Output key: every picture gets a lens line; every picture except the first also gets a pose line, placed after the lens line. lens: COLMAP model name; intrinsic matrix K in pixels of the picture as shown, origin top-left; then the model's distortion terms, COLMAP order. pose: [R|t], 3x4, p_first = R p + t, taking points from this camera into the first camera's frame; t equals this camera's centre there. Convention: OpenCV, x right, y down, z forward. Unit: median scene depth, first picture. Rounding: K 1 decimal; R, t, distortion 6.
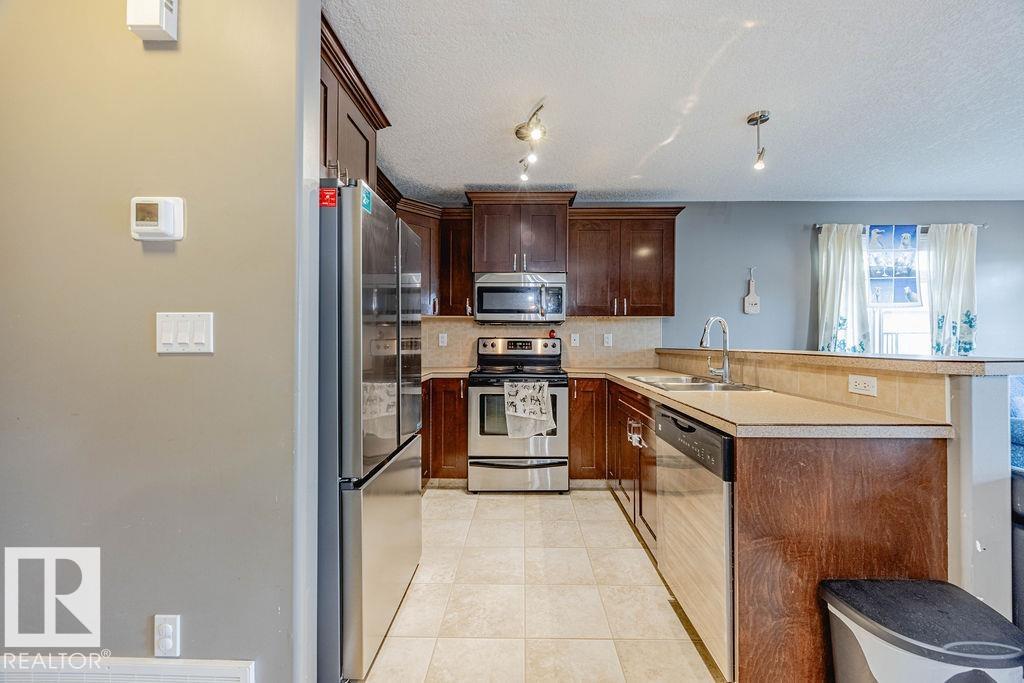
lens RADIAL K [[387.7, 0, 515.0], [0, 387.7, 340.9], [0, 0, 1]] dist [-0.001038, -0.000286]
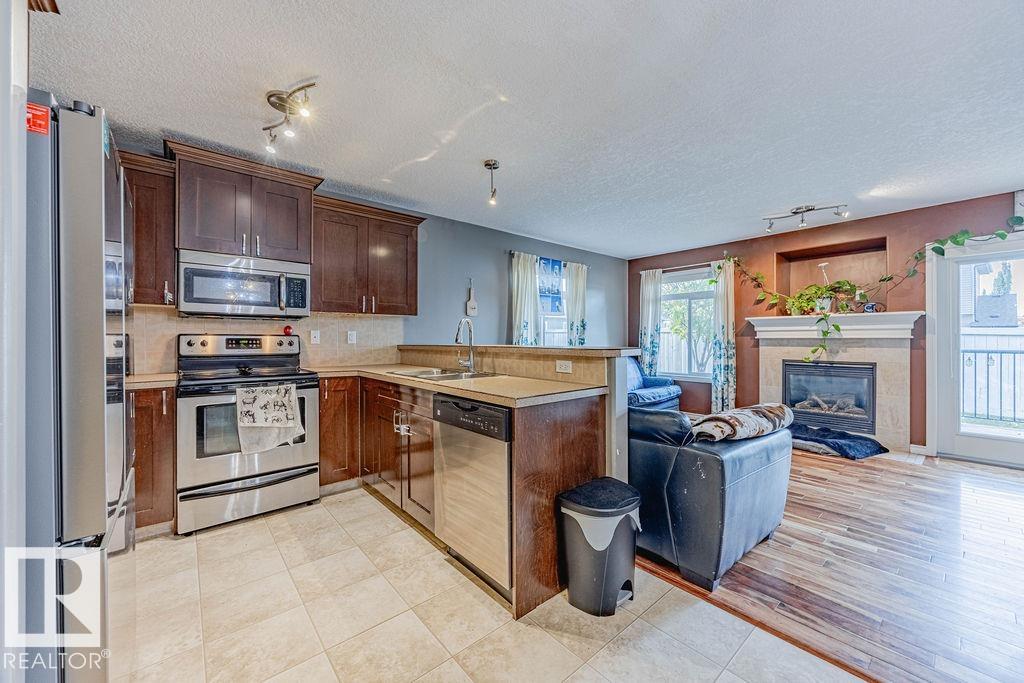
lens RADIAL K [[387.7, 0, 514.0], [0, 387.7, 340.3], [0, 0, 1]] dist [-0.001038, -0.000286]
pose [[0.744973, -0.005286, 0.667074, -0.122885], [0.001232, 0.999978, 0.006548, -0.000364], [-0.667094, -0.004056, 0.744963, -0.006814]]
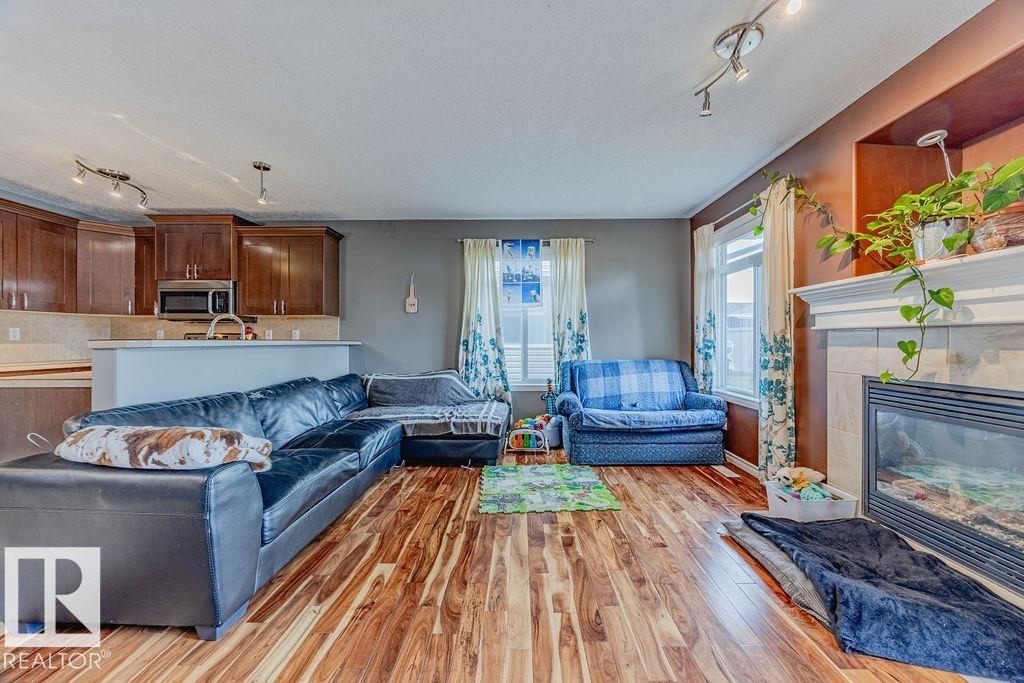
lens RADIAL K [[387.7, 0, 515.2], [0, 387.7, 339.5], [0, 0, 1]] dist [-0.001038, -0.000286]
pose [[0.999857, -0.005211, 0.016111, 1.016615], [0.005238, 0.999985, -0.001644, 0.019916], [-0.016102, 0.001729, 0.999869, -0.242474]]
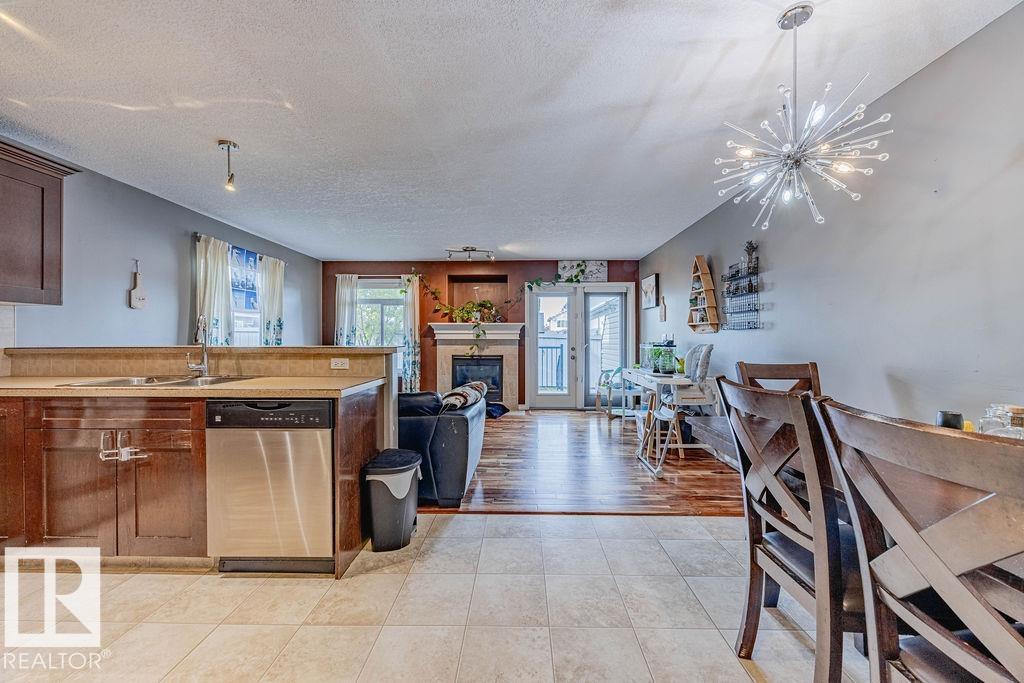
lens RADIAL K [[387.7, 0, 512.9], [0, 387.7, 341.5], [0, 0, 1]] dist [-0.001038, -0.000286]
pose [[-0.002574, -0.007174, 0.999971, -0.370490], [-0.003863, 0.999967, 0.007164, -0.000444], [-0.999989, -0.003845, -0.002602, 0.102126]]
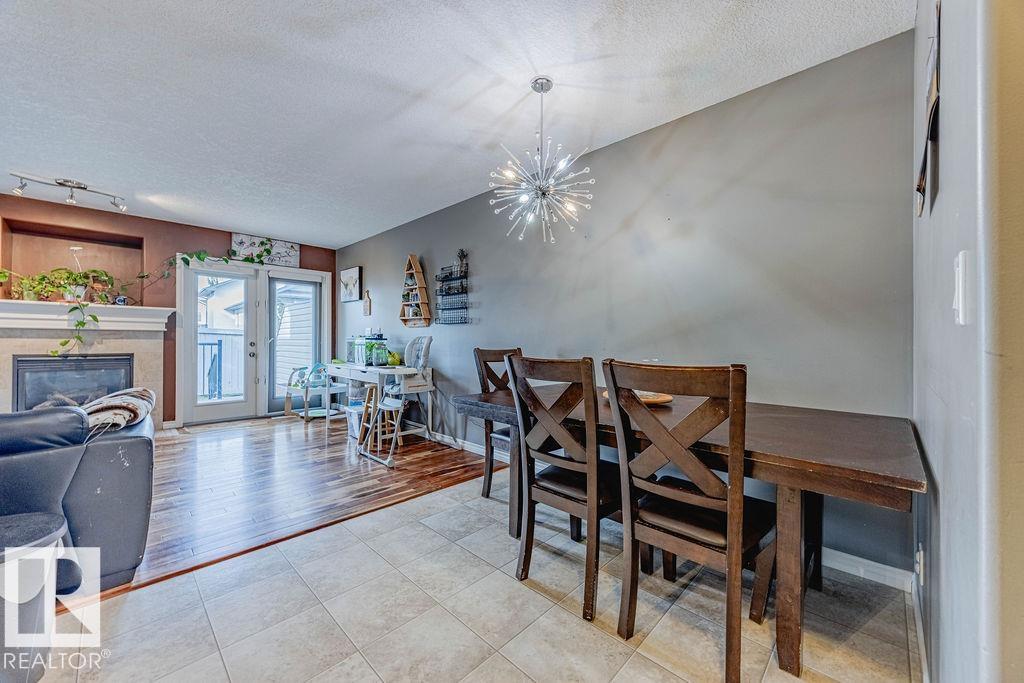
lens RADIAL K [[387.7, 0, 515.2], [0, 387.7, 340.6], [0, 0, 1]] dist [-0.001038, -0.000286]
pose [[-0.739585, -0.008801, 0.673005, -0.292522], [-0.012164, 0.999926, -0.000290, 0.022743], [-0.672953, -0.008401, -0.739638, 0.251384]]
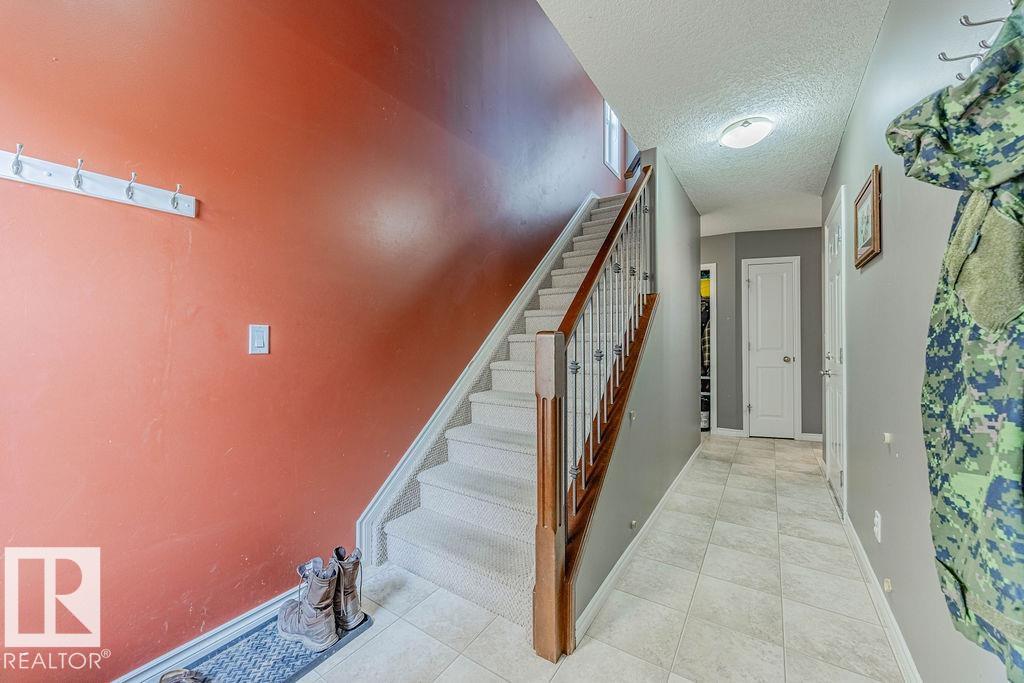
lens RADIAL K [[387.7, 0, 511.8], [0, 387.7, 342.0], [0, 0, 1]] dist [-0.001038, -0.000286]
pose [[0.530024, -0.003528, 0.847975, -0.442558], [0.002628, 0.999993, 0.002518, -0.001599], [-0.847979, 0.000893, 0.530030, 0.083758]]
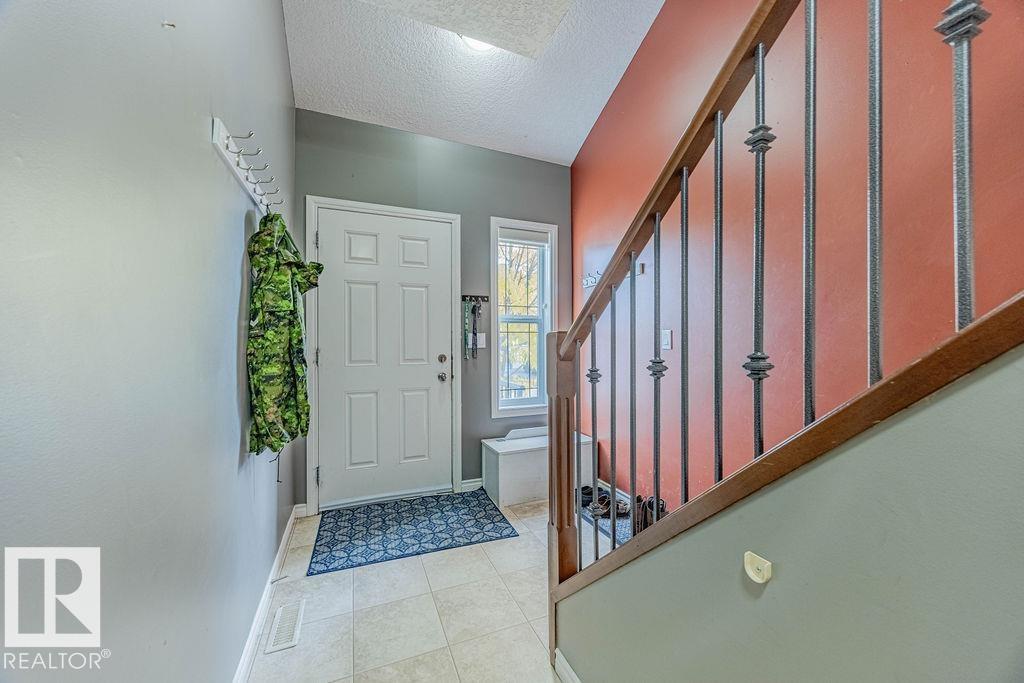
lens RADIAL K [[387.7, 0, 512.9], [0, 387.7, 341.6], [0, 0, 1]] dist [-0.001038, -0.000286]
pose [[0.409041, -0.007621, -0.912484, 0.354797], [0.007037, 0.999962, -0.005197, 0.001039], [0.912489, -0.004295, 0.409079, 0.048297]]
